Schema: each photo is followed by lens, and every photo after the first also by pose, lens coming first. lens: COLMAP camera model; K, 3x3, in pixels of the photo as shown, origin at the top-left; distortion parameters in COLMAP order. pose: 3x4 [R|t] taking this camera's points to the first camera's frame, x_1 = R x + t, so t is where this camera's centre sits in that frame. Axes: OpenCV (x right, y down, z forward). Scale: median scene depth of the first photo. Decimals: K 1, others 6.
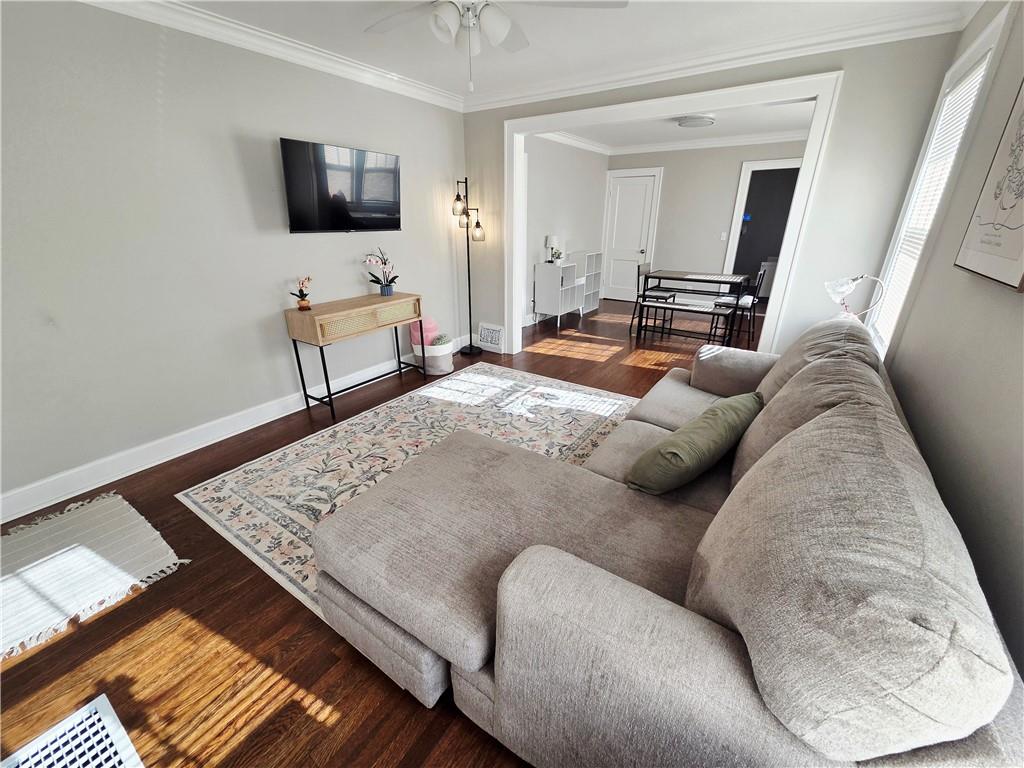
lens RADIAL K [[417.5, 0, 511.4], [0, 417.5, 377.8], [0, 0, 1]] dist [-0.005930, -0.000378]
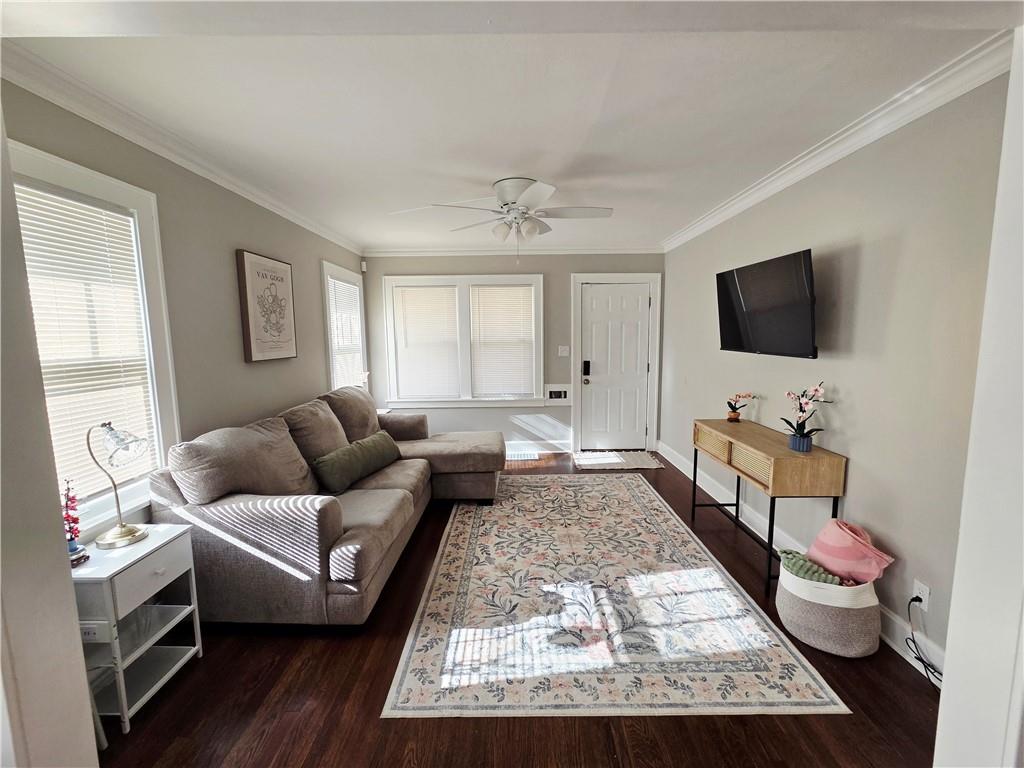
lens RADIAL K [[417.5, 0, 509.9], [0, 417.5, 383.8], [0, 0, 1]] dist [-0.005930, -0.000378]
pose [[-0.831908, 0.071321, -0.550311, 0.461146], [-0.198449, 0.887883, 0.415068, -0.501416], [0.518215, 0.454507, -0.724484, 1.277873]]
